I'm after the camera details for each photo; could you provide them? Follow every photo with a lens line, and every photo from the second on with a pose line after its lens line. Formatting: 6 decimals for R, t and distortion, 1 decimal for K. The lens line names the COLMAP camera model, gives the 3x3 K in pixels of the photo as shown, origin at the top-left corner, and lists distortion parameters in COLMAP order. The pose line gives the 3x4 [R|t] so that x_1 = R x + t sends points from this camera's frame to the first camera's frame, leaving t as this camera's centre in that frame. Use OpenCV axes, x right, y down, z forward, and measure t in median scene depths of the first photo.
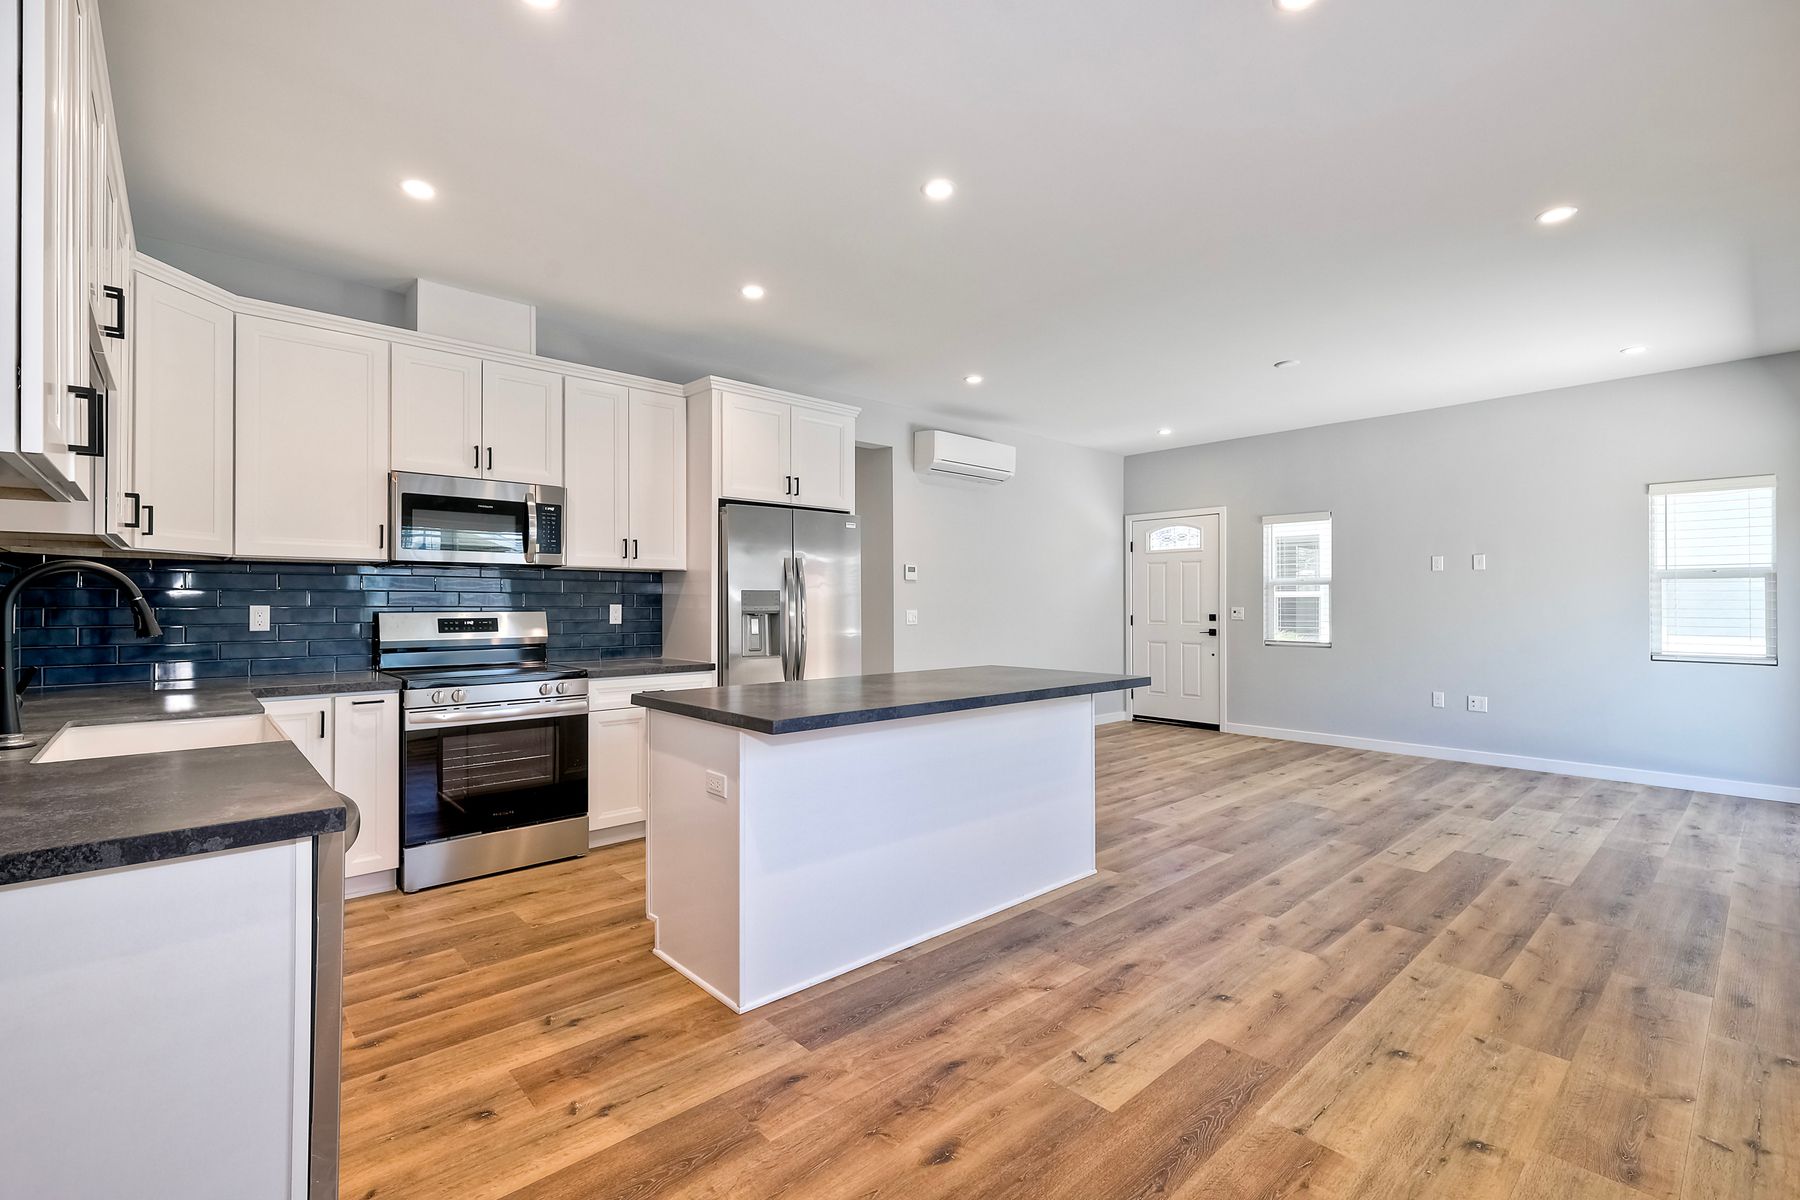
lens RADIAL K [[790.3, 0, 902.2], [0, 790.3, 601.1], [0, 0, 1]] dist [0.000578, 0.002034]
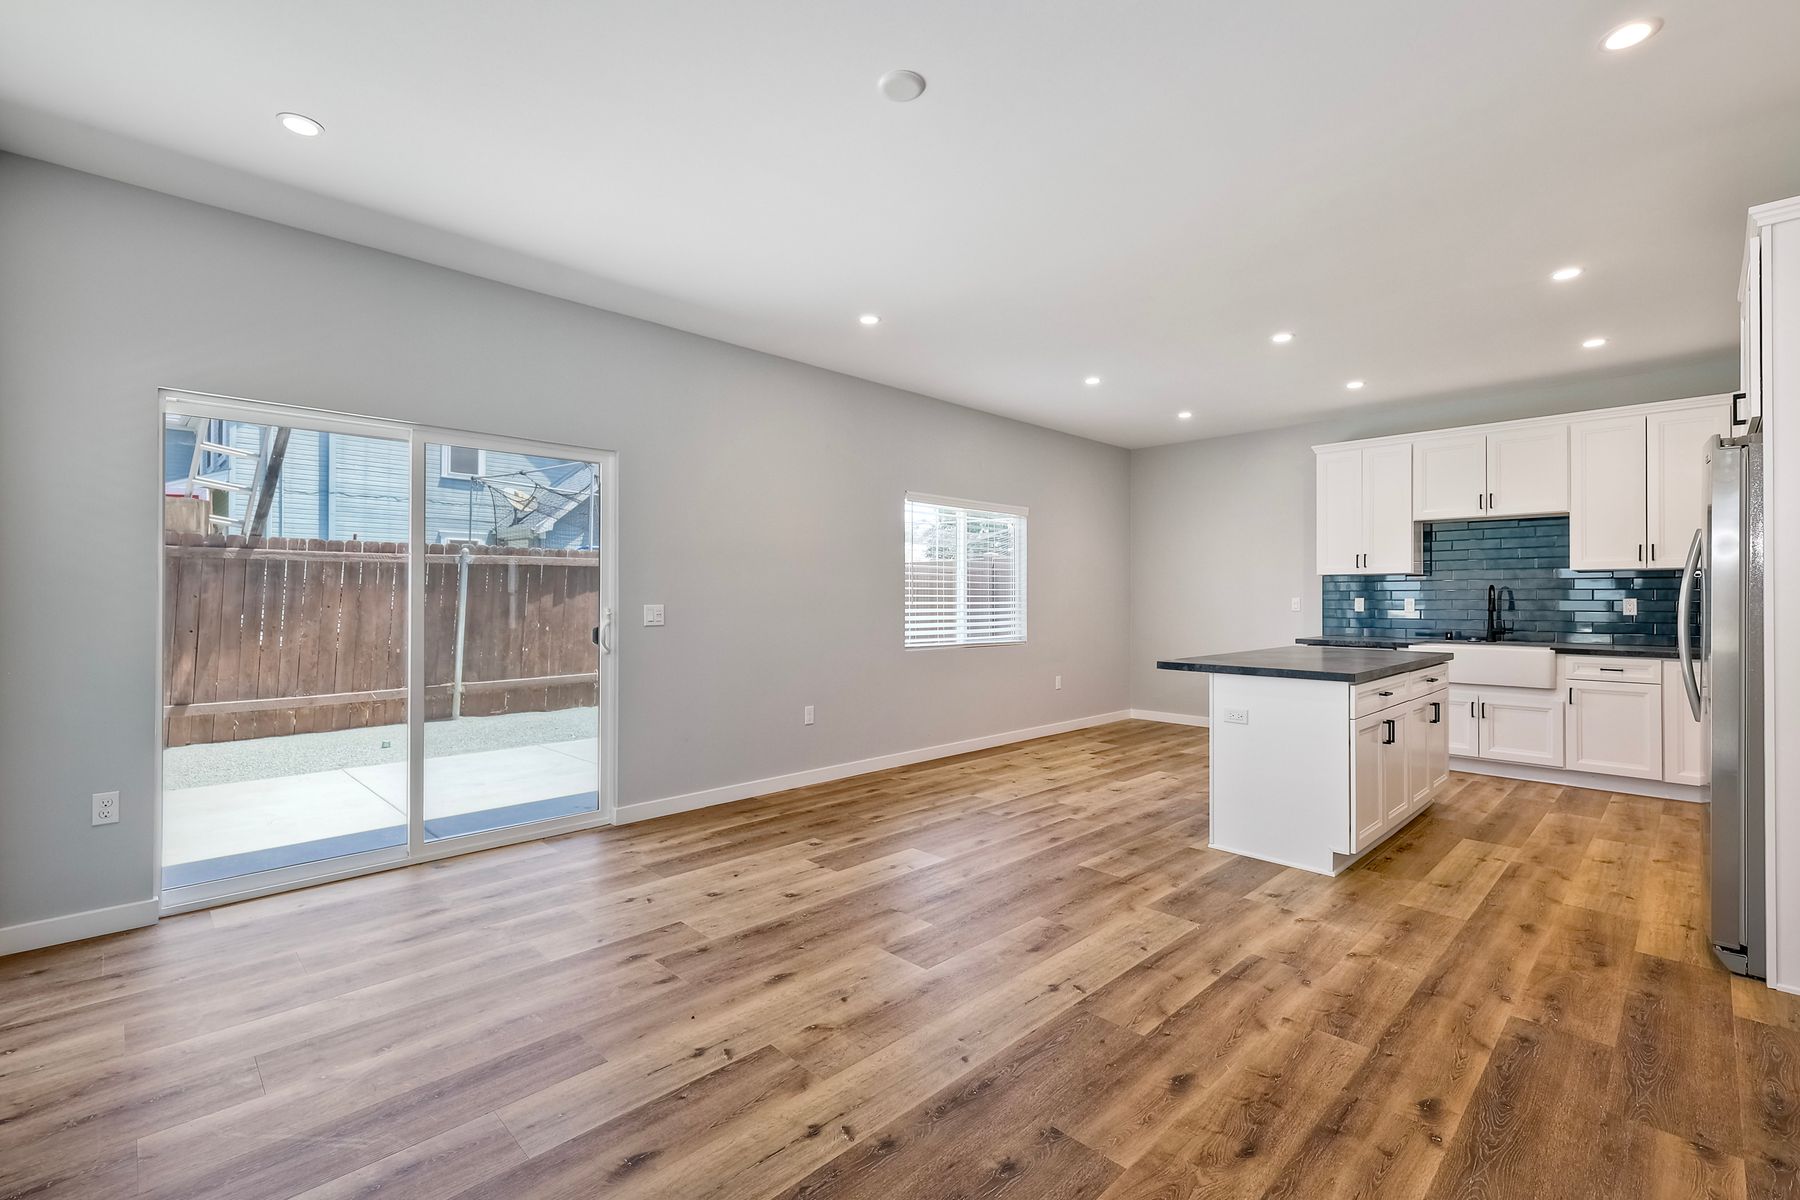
lens RADIAL K [[790.3, 0, 903.0], [0, 790.3, 593.9], [0, 0, 1]] dist [0.000578, 0.002034]
pose [[-0.999046, 0.003530, -0.043527, 0.663570], [0.004147, 0.999892, -0.014094, 0.007411], [0.043473, -0.014261, -0.998953, 1.928295]]
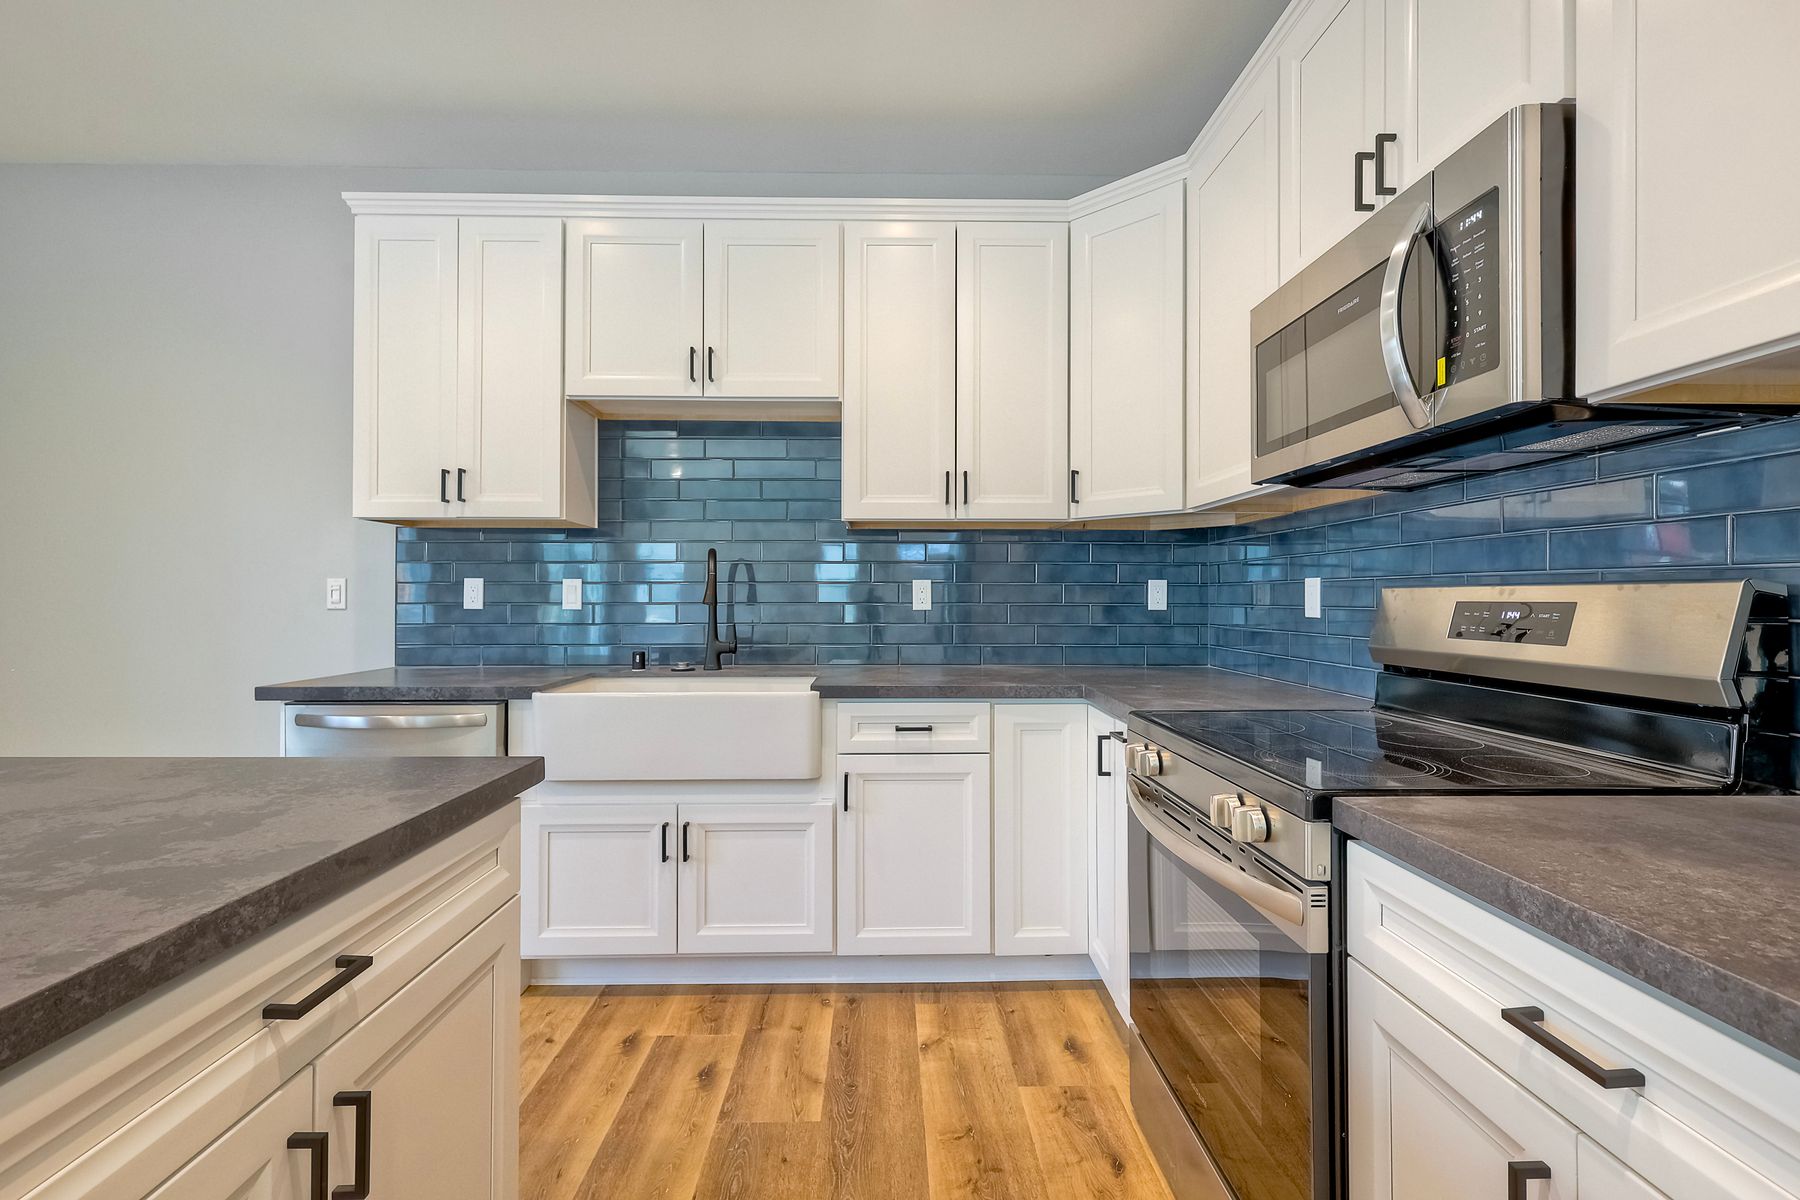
lens RADIAL K [[790.3, 0, 889.8], [0, 790.3, 590.6], [0, 0, 1]] dist [0.000578, 0.002034]
pose [[-0.661667, -0.002284, -0.749795, -0.096089], [0.006624, 0.999939, -0.008892, 0.018348], [0.749769, -0.010850, -0.661611, 1.058847]]
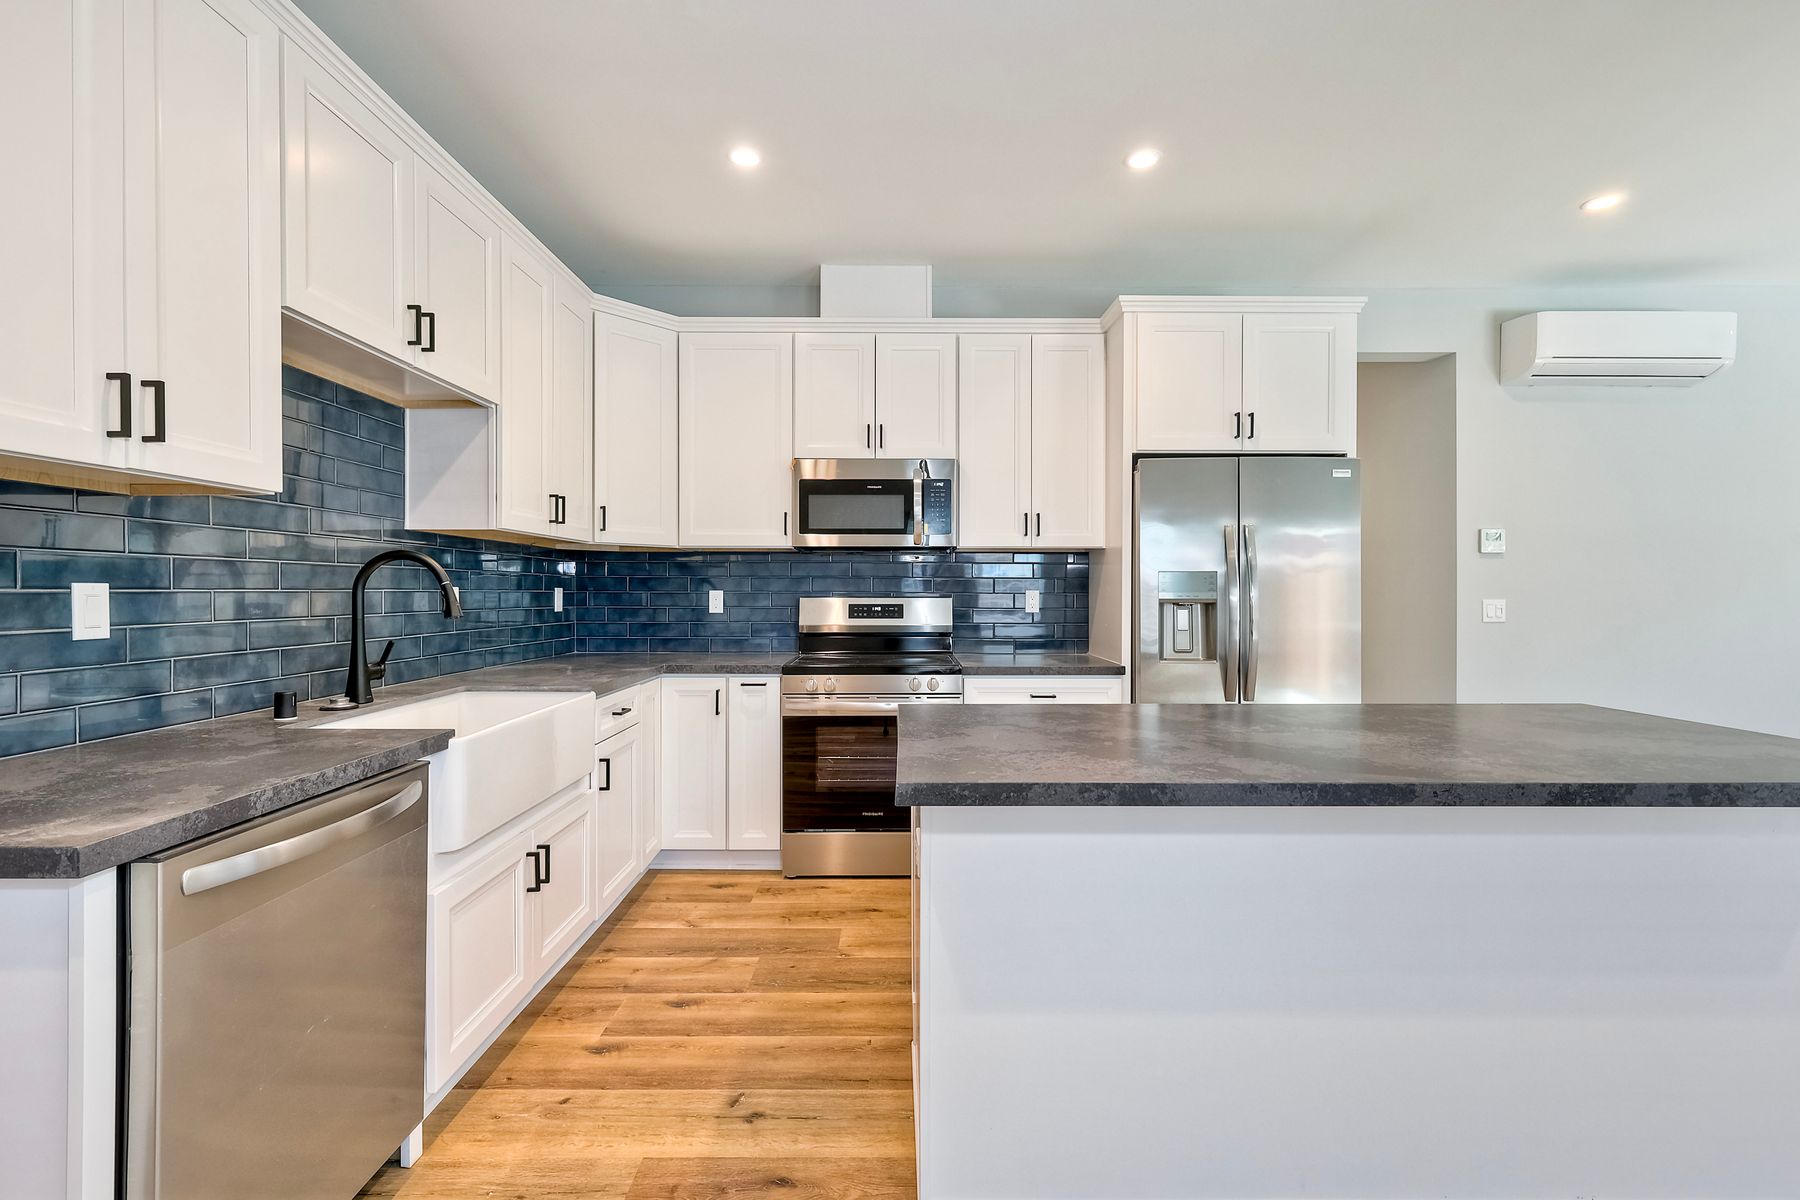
lens RADIAL K [[790.3, 0, 908.7], [0, 790.3, 596.1], [0, 0, 1]] dist [0.000578, 0.002034]
pose [[0.747724, 0.006426, -0.663979, 0.133312], [0.001097, 0.999940, 0.010913, 0.001473], [0.664009, -0.008888, 0.747672, 0.306679]]
